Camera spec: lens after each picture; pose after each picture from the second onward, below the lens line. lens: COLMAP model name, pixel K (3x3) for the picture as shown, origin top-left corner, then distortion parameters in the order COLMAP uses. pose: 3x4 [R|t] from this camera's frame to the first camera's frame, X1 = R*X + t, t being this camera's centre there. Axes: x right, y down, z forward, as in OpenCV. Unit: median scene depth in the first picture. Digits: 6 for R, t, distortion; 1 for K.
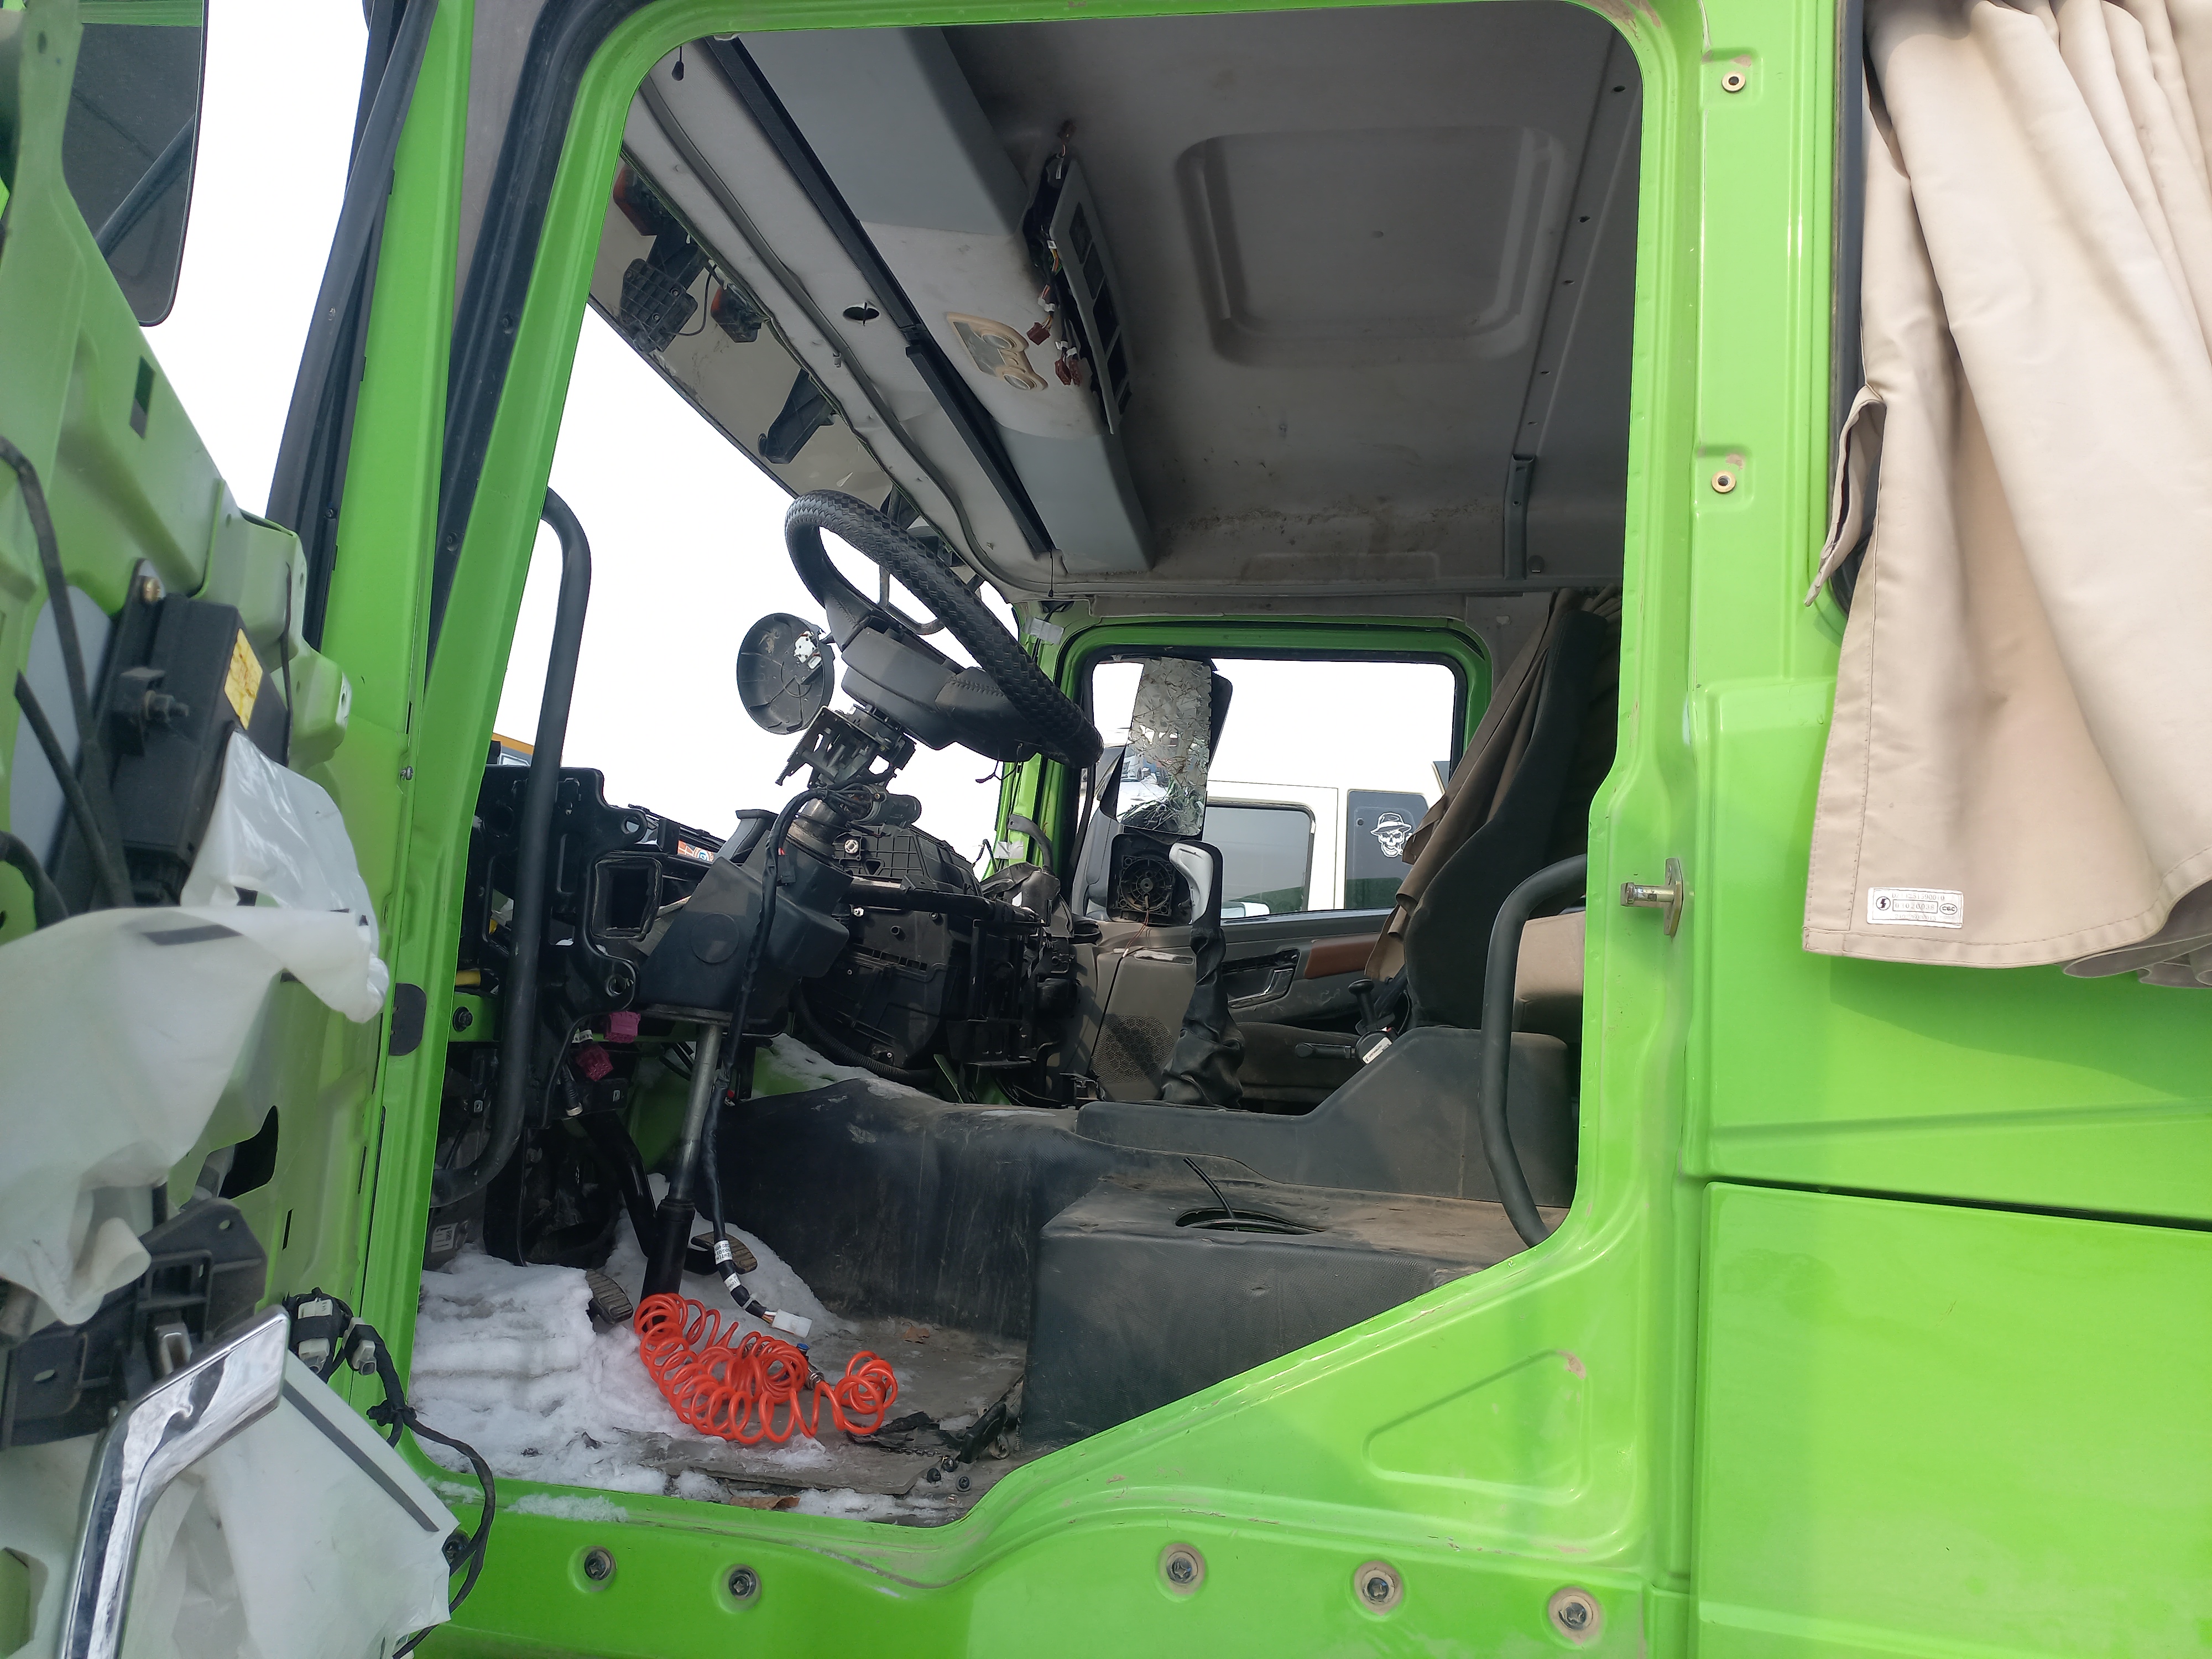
lens RADIAL K [[1591.7, 0, 1146.5], [0, 1591.7, 828.1], [0, 0, 1]] dist [0.116418, 0.001461]
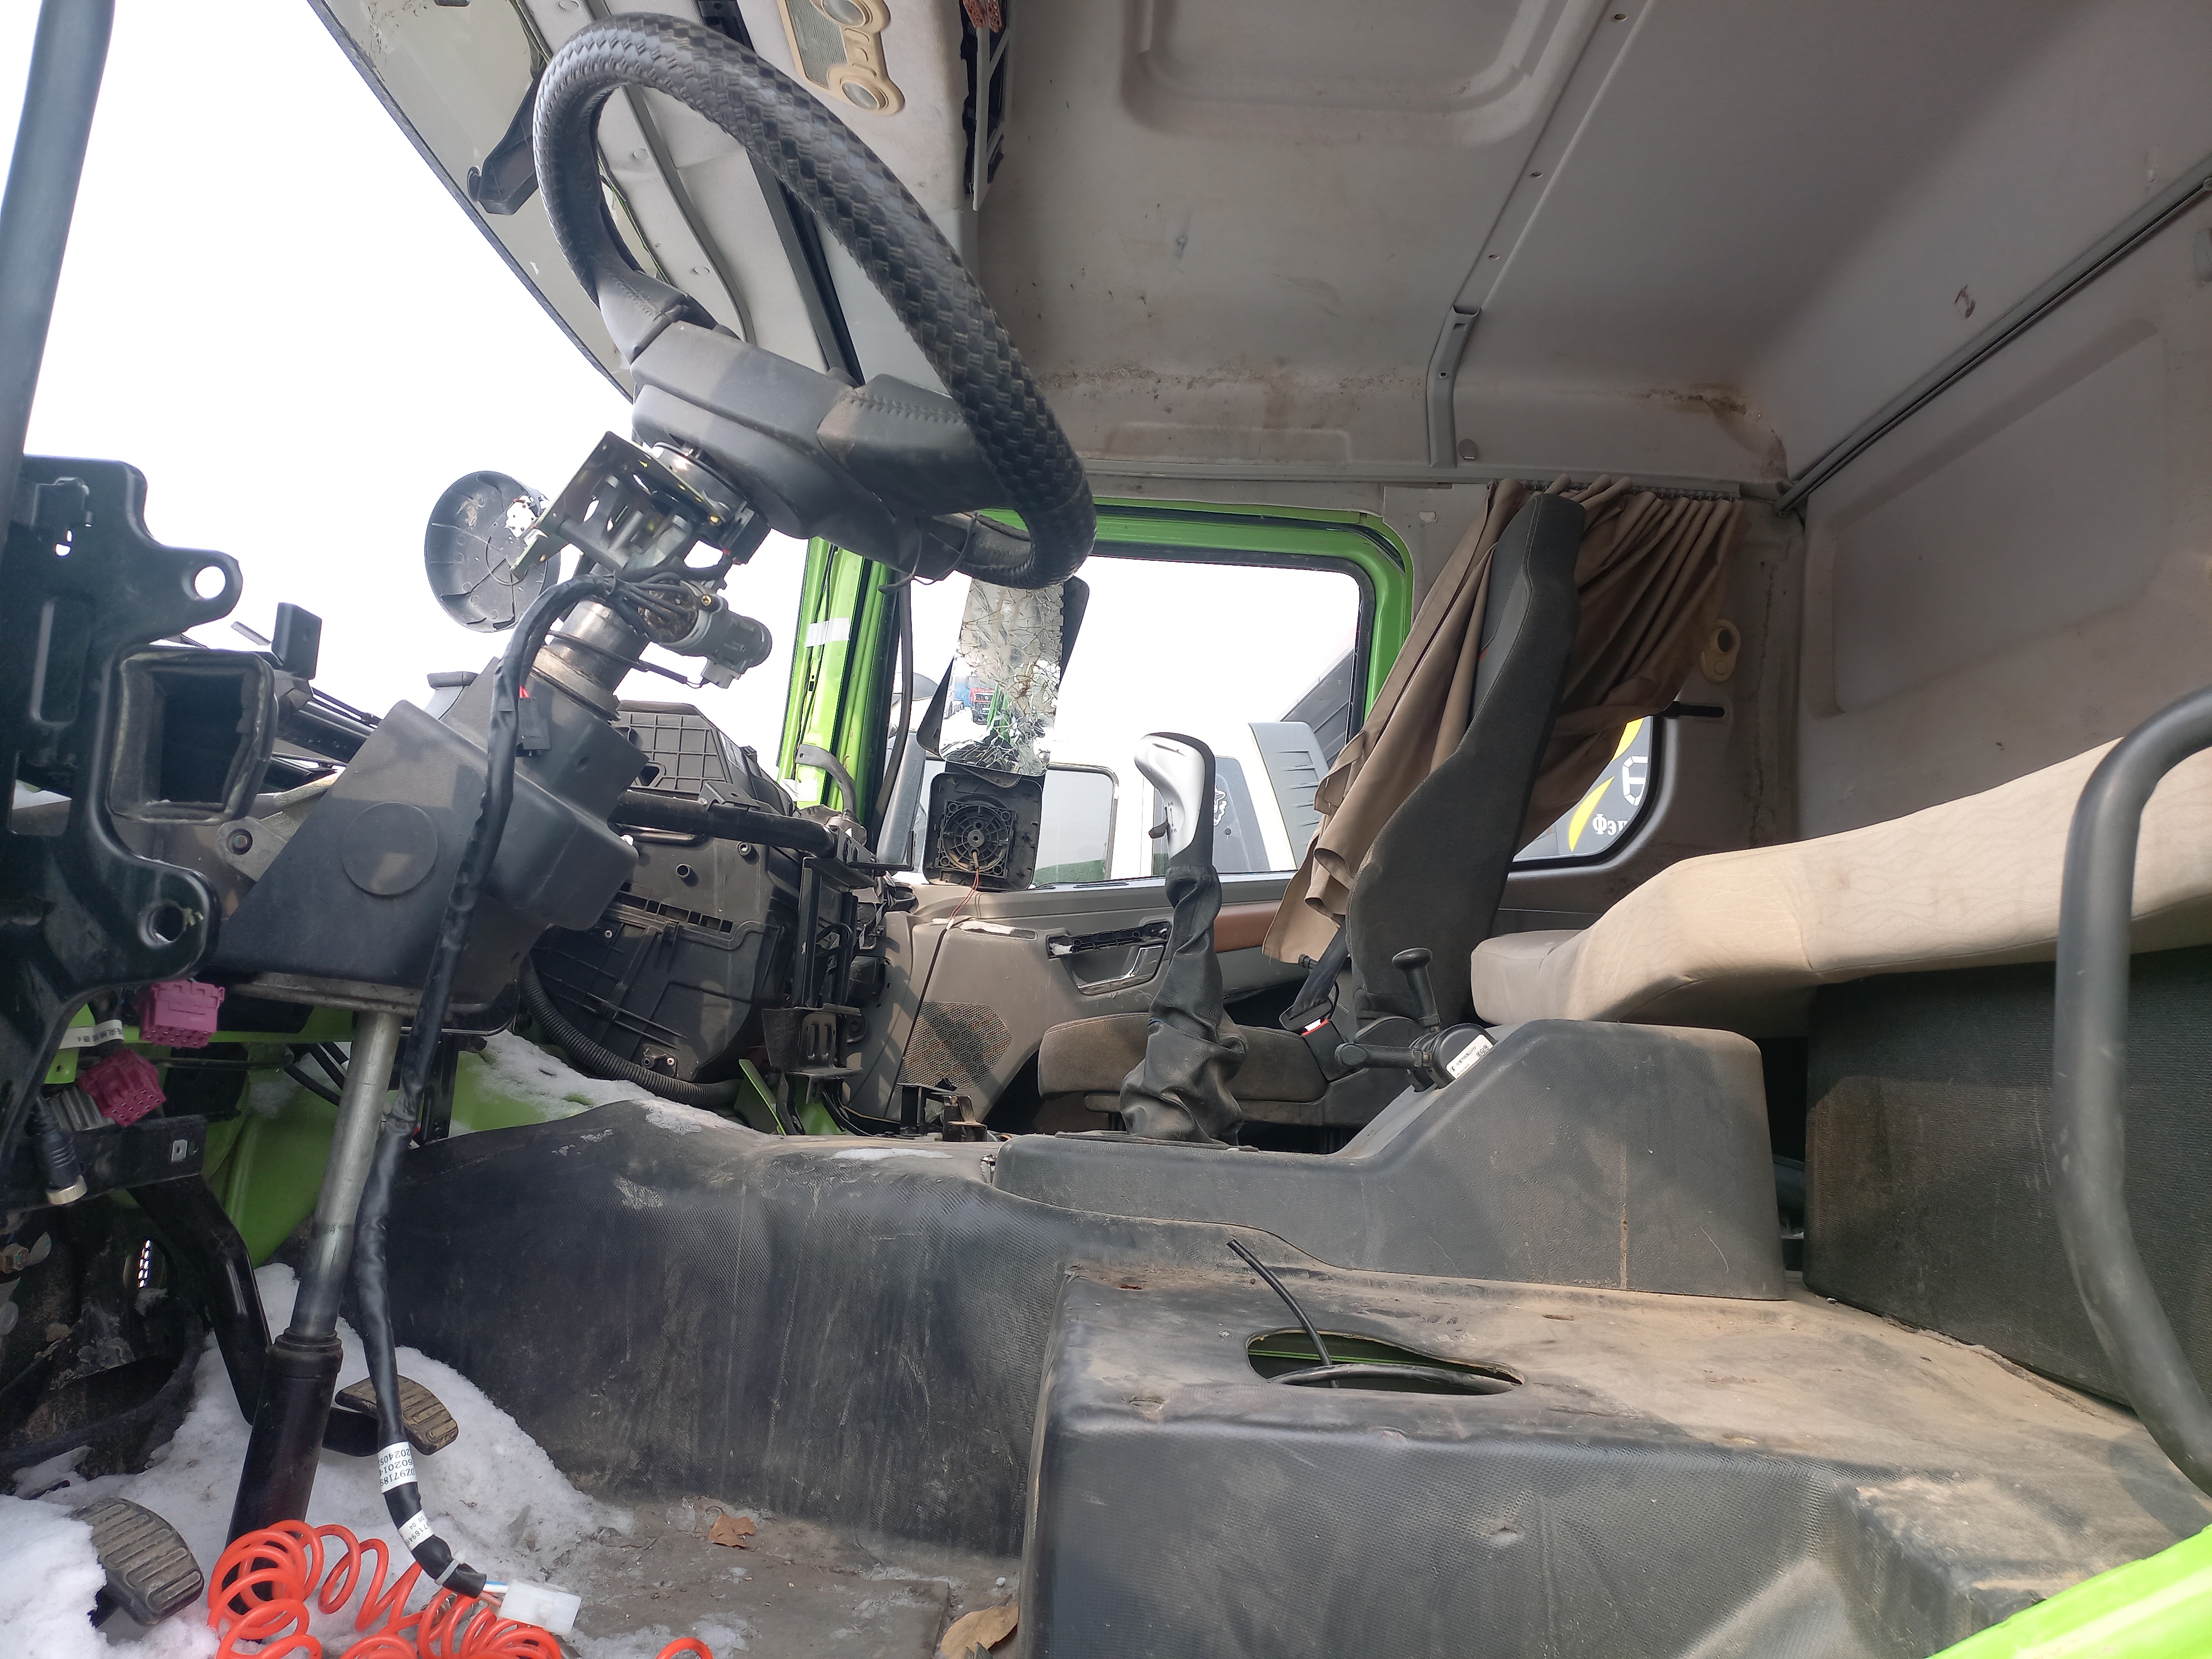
lens RADIAL K [[1608.6, 0, 1108.8], [0, 1608.6, 821.8], [0, 0, 1]] dist [0.100660, -0.095696]
pose [[0.988137, 0.020225, 0.152238, -0.096959], [-0.020470, 0.999790, 0.000042, 0.045473], [-0.152205, -0.003157, 0.988344, 0.358108]]
